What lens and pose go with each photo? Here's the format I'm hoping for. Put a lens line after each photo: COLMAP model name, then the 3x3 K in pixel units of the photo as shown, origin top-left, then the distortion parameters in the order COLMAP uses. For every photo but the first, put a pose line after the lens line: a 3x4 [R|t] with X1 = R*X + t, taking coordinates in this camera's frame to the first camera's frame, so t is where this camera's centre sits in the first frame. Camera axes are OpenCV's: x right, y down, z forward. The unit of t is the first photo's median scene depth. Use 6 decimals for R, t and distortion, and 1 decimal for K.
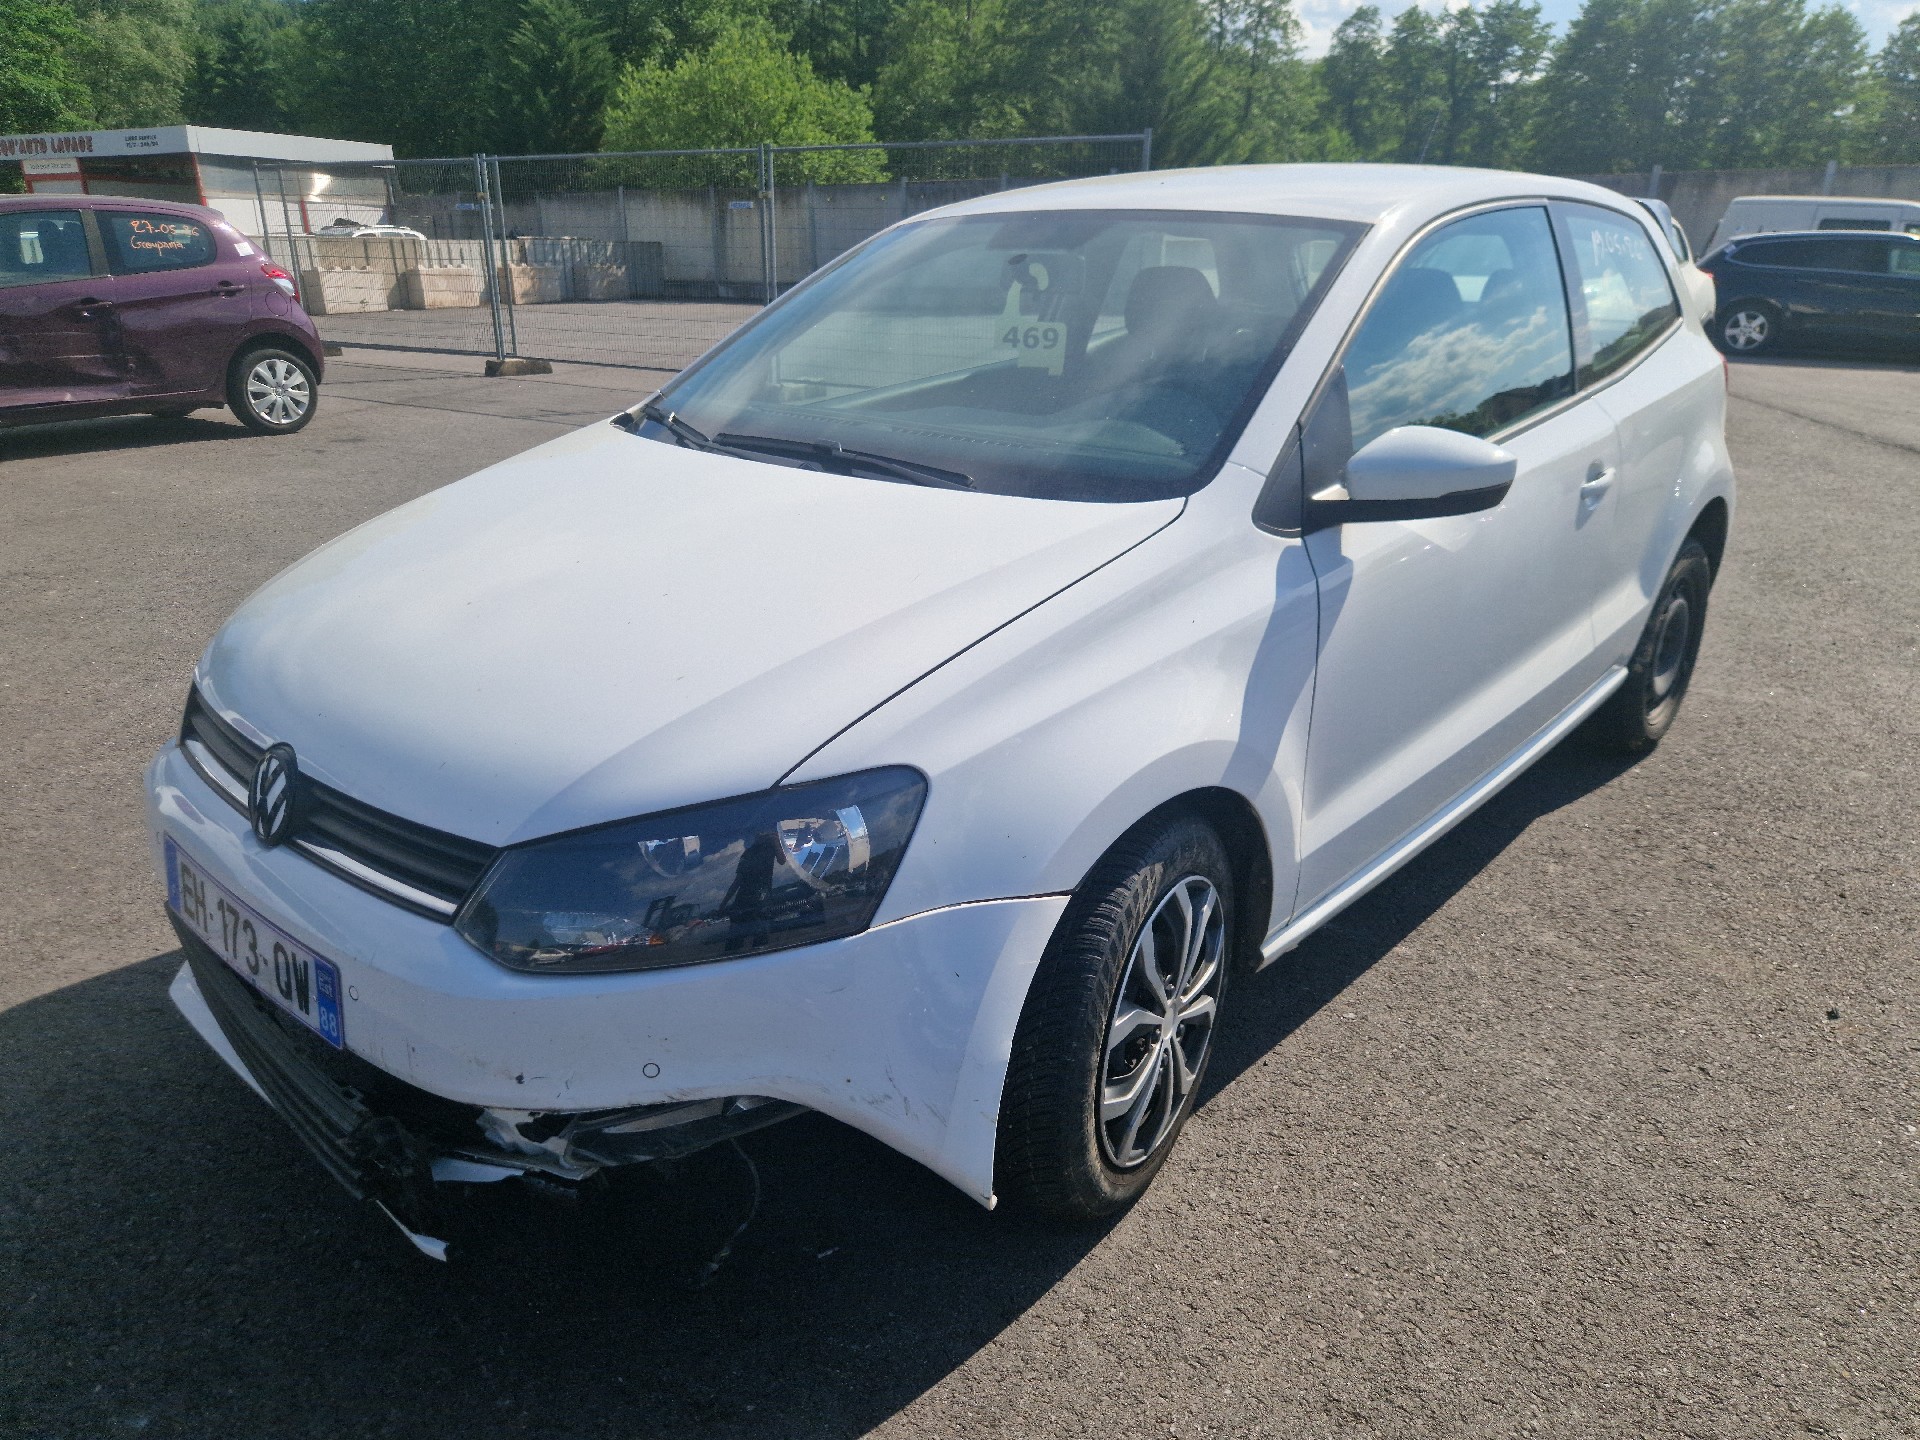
lens RADIAL K [[1303.6, 0, 946.5], [0, 1303.6, 727.6], [0, 0, 1]] dist [0.049747, -0.038903]
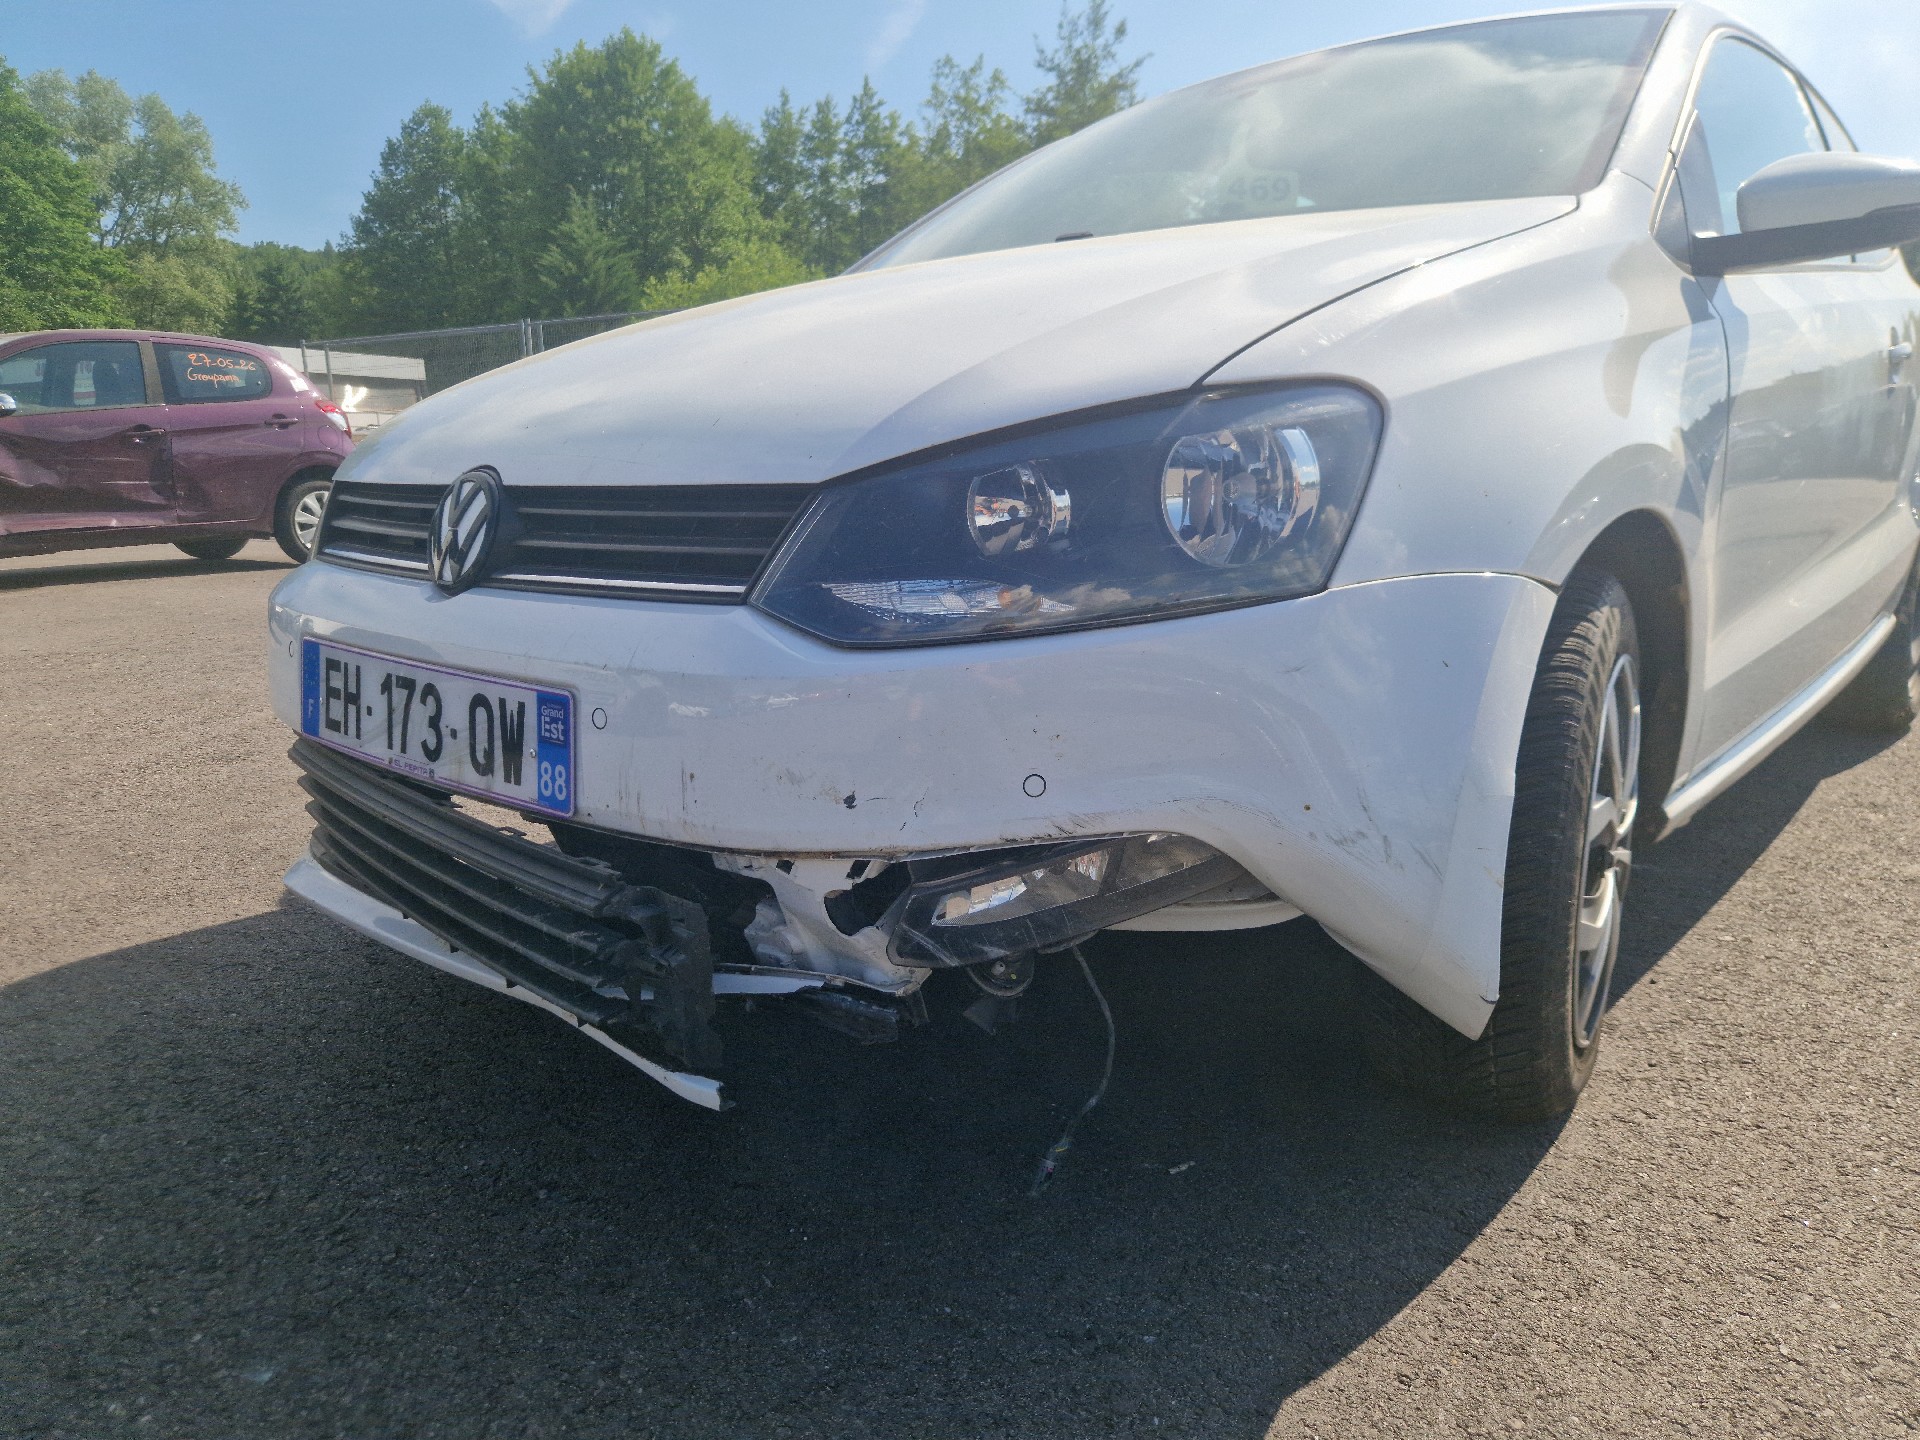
lens RADIAL K [[1303.6, 0, 950.9], [0, 1303.6, 729.3], [0, 0, 1]] dist [0.049747, -0.038903]
pose [[0.999703, -0.024334, 0.001210, -0.140041], [0.024248, 0.988863, -0.146837, 0.172159], [0.002377, 0.146823, 0.989160, 0.158193]]
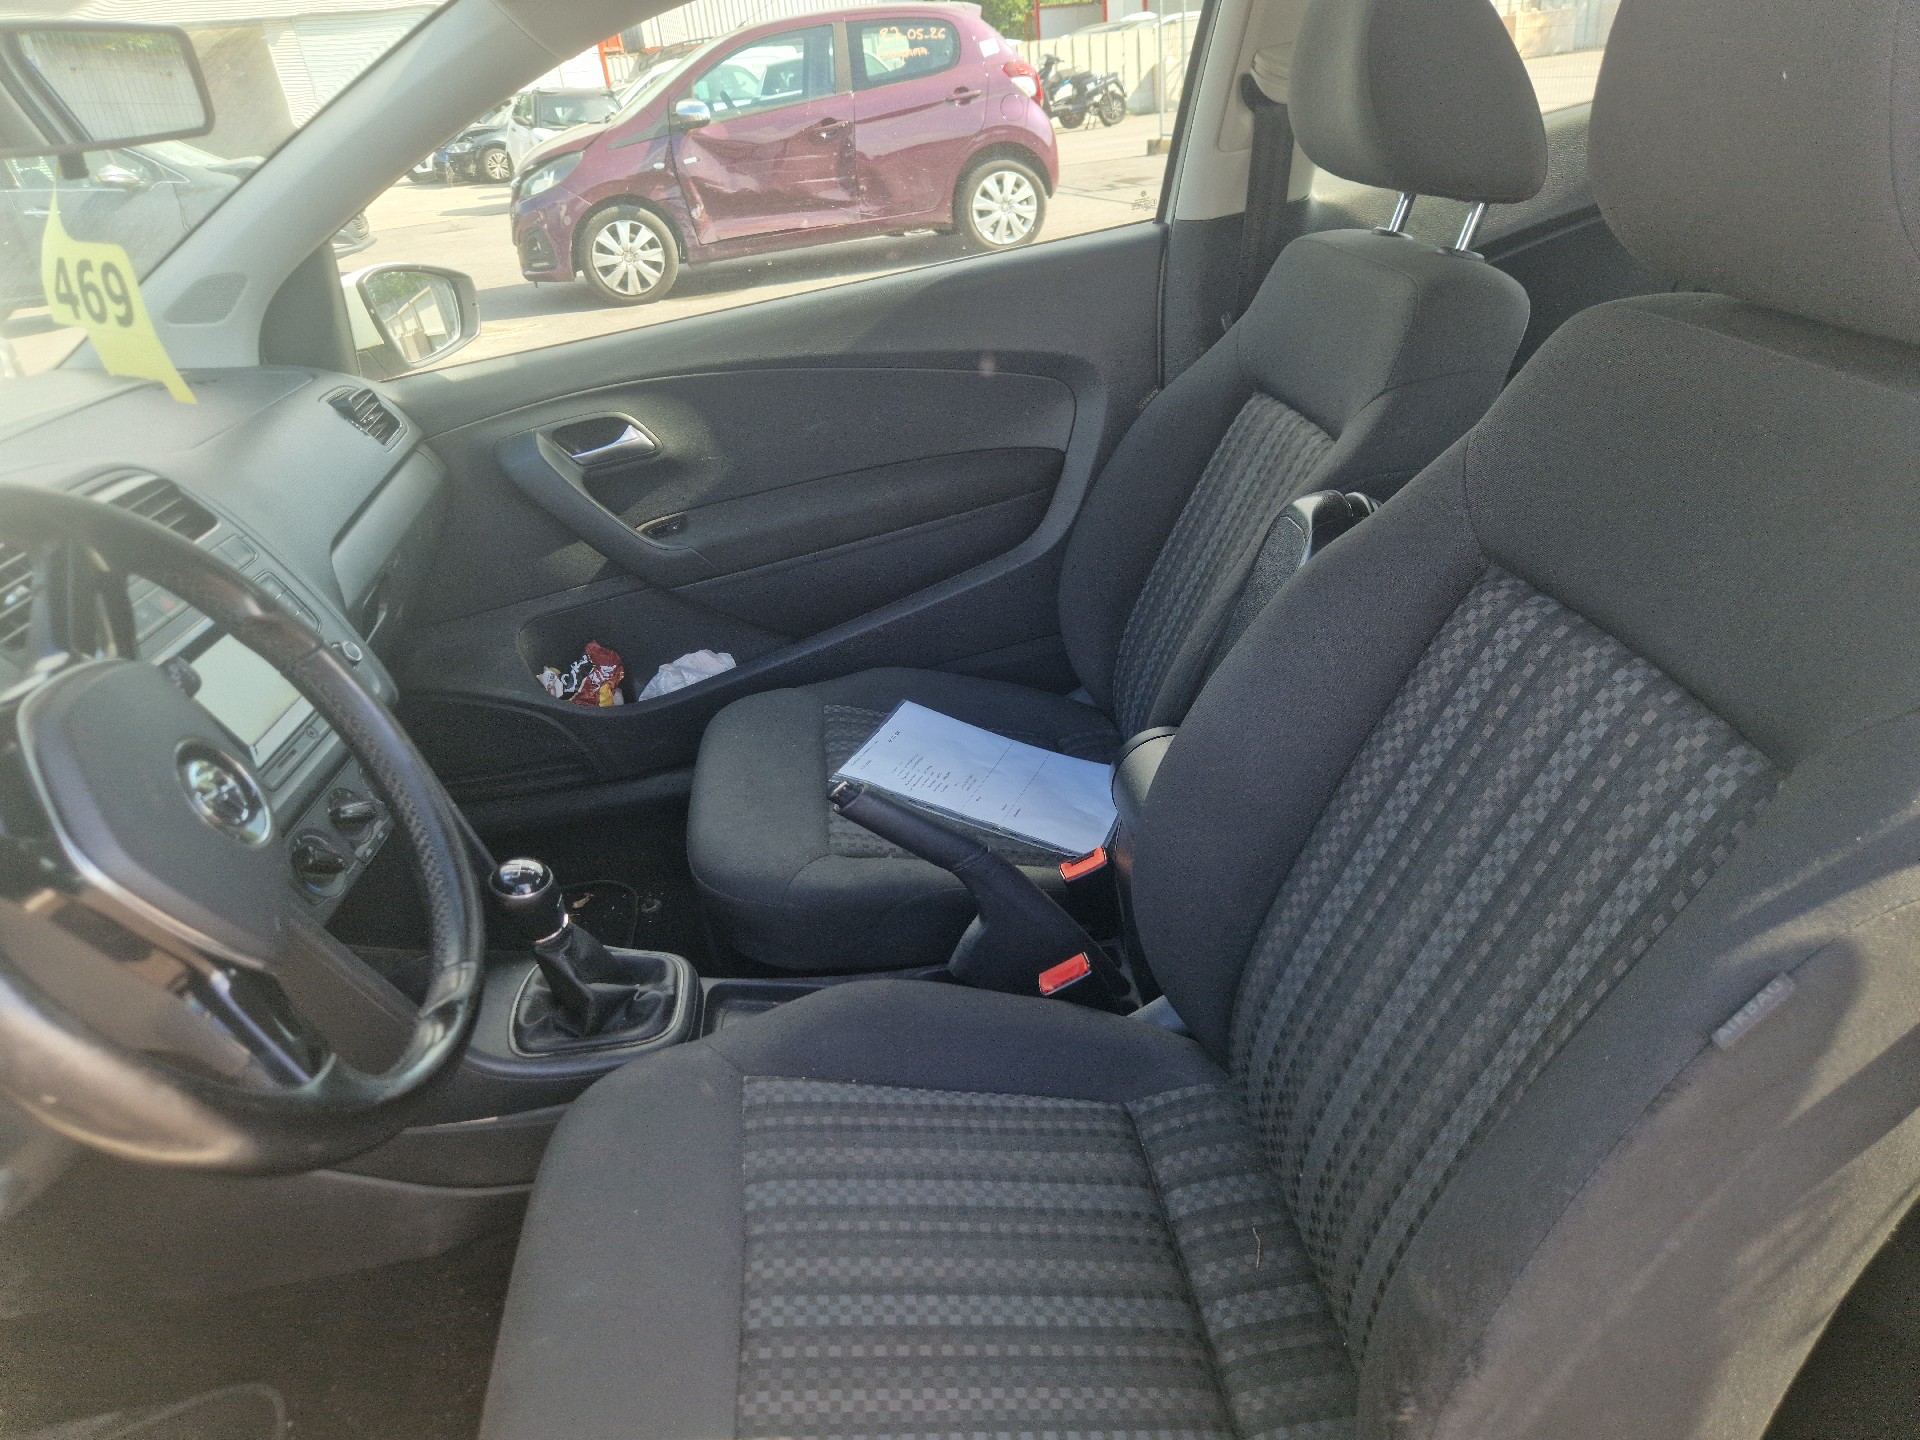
lens RADIAL K [[1303.6, 0, 959.7], [0, 1303.6, 719.9], [0, 0, 1]] dist [0.049747, -0.038903]
pose [[0.746907, 0.226141, -0.625292, 0.431398], [-0.128378, 0.971740, 0.198090, -0.261075], [0.652418, -0.067681, 0.754831, 0.801733]]
